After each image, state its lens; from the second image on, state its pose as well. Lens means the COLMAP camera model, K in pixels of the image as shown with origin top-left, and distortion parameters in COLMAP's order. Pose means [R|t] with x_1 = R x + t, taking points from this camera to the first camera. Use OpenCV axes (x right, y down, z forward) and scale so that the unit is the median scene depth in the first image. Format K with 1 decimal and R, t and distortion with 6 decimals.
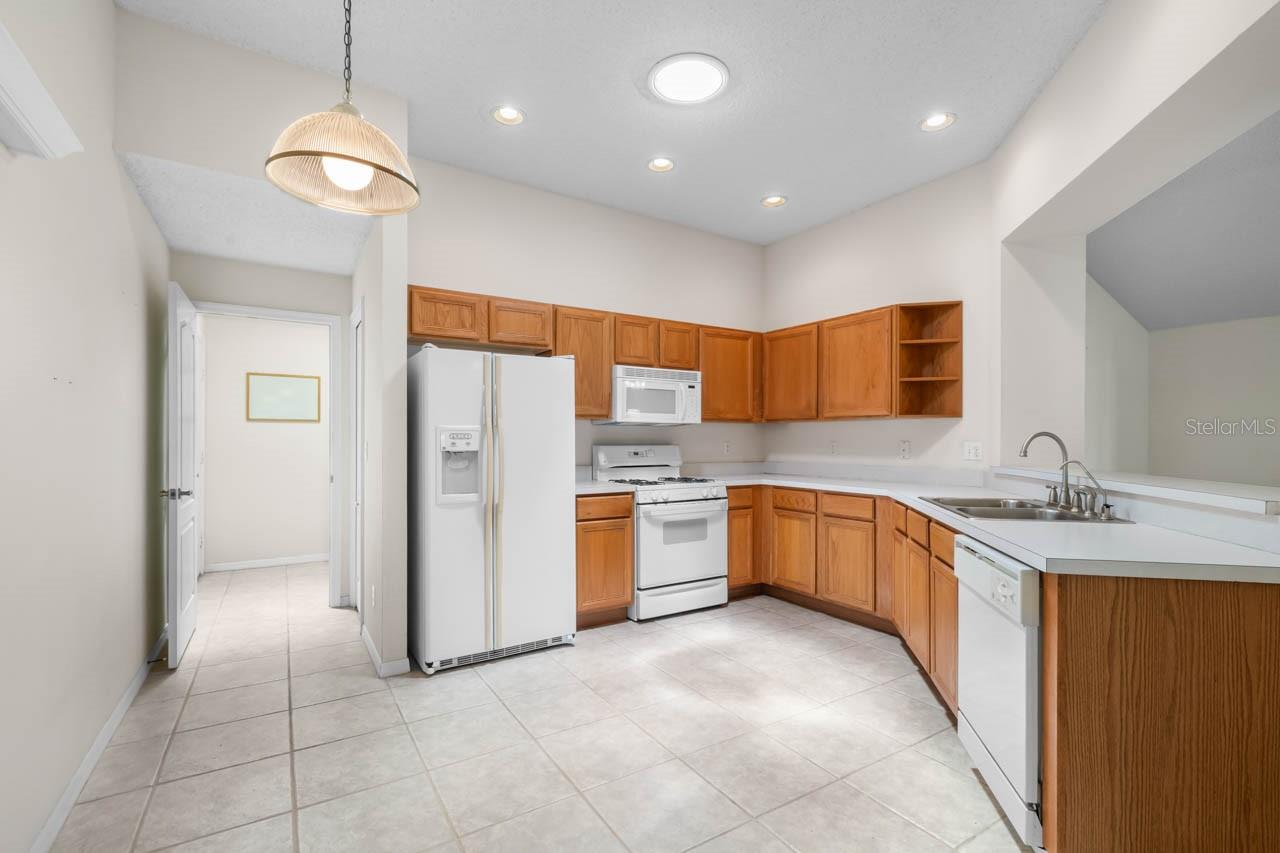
lens RADIAL K [[546.2, 0, 670.2], [0, 546.2, 436.6], [0, 0, 1]] dist [0.000674, -0.000020]
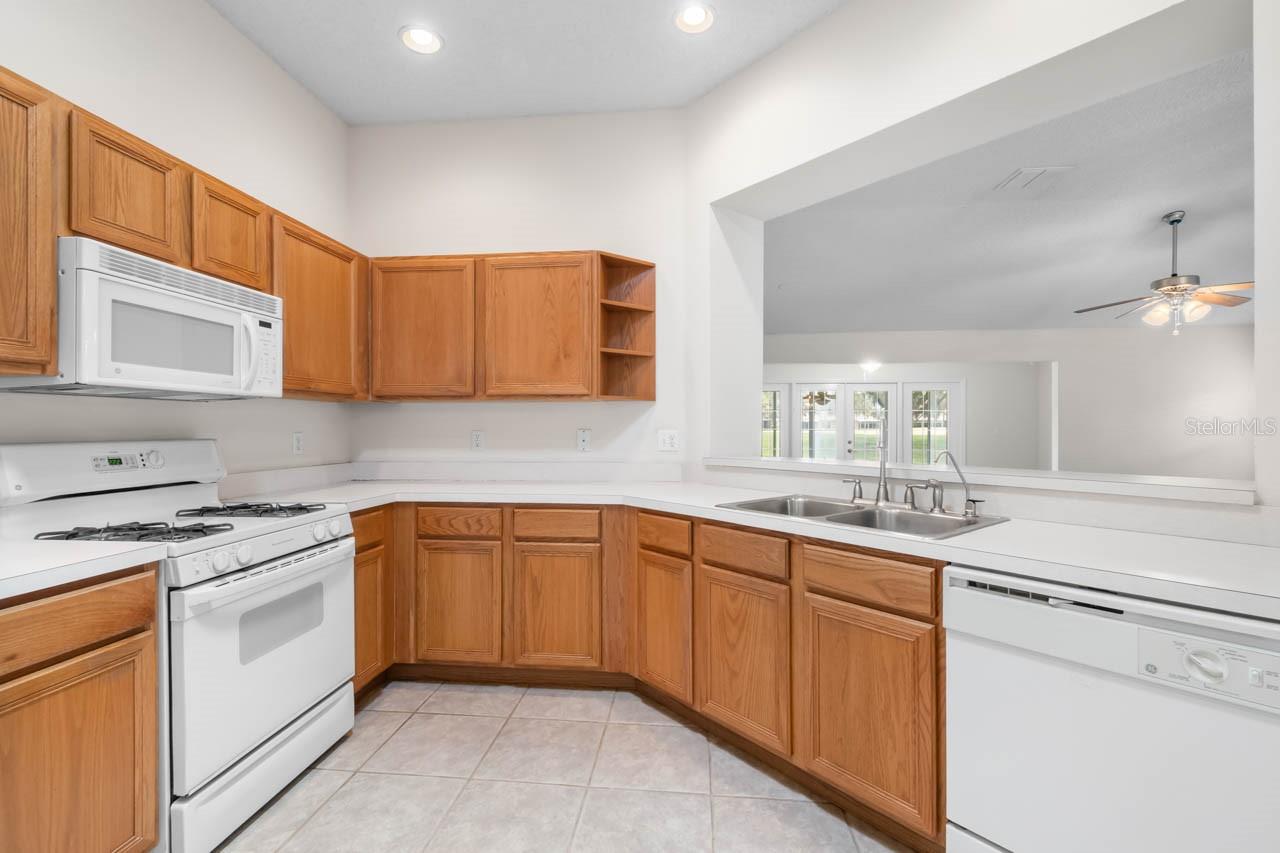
lens RADIAL K [[559.0, 0, 643.5], [0, 559.0, 425.5], [0, 0, 1]] dist [0.002033, -0.000420]
pose [[0.663280, -0.000704, 0.748371, -0.127410], [-0.001775, 0.999995, 0.002514, 0.000895], [-0.748369, -0.002996, 0.663276, 0.427799]]
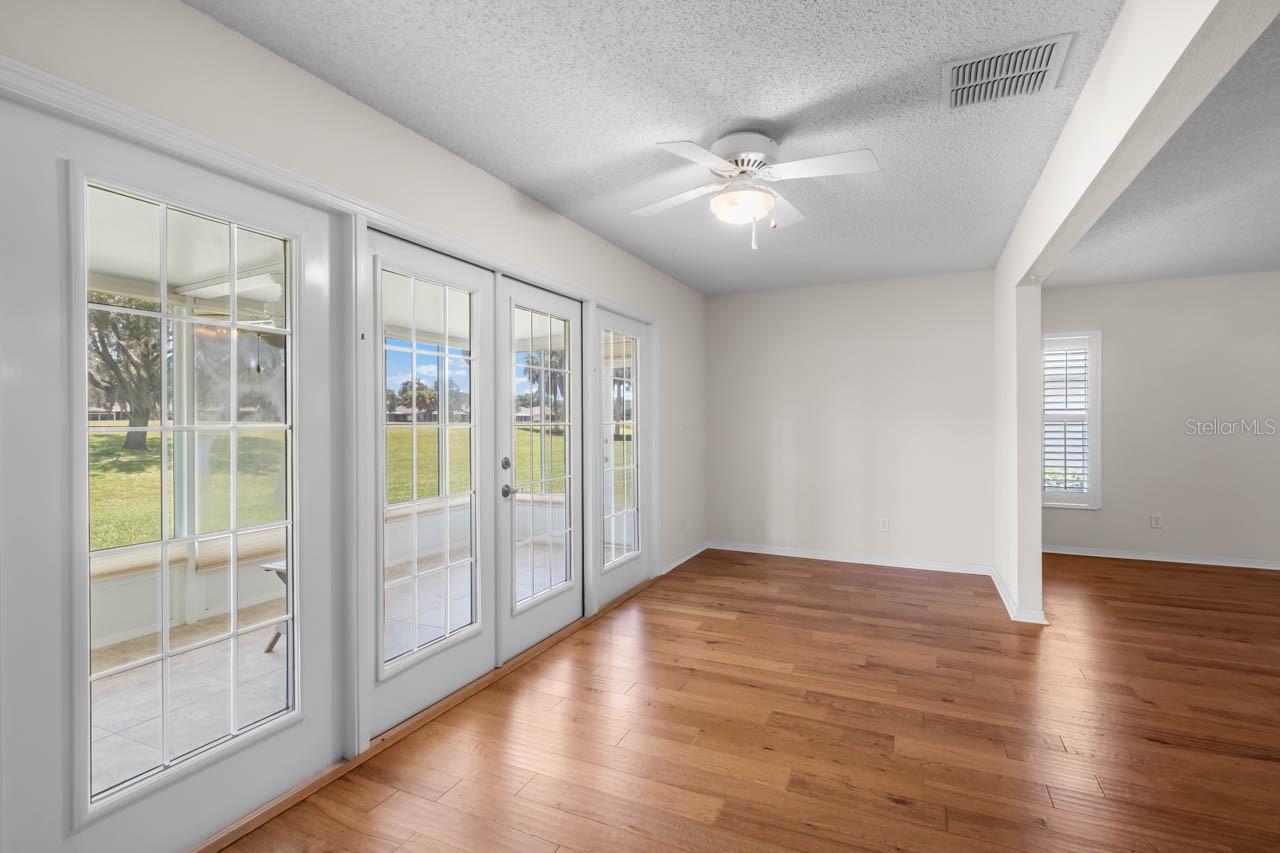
lens RADIAL K [[577.0, 0, 669.9], [0, 577.0, 420.4], [0, 0, 1]] dist [0.021576, -0.000105]
pose [[-0.507390, -0.004303, 0.861706, 1.599985], [-0.002828, 0.999990, 0.003328, 0.015569], [-0.861712, -0.000748, -0.507397, 1.664205]]
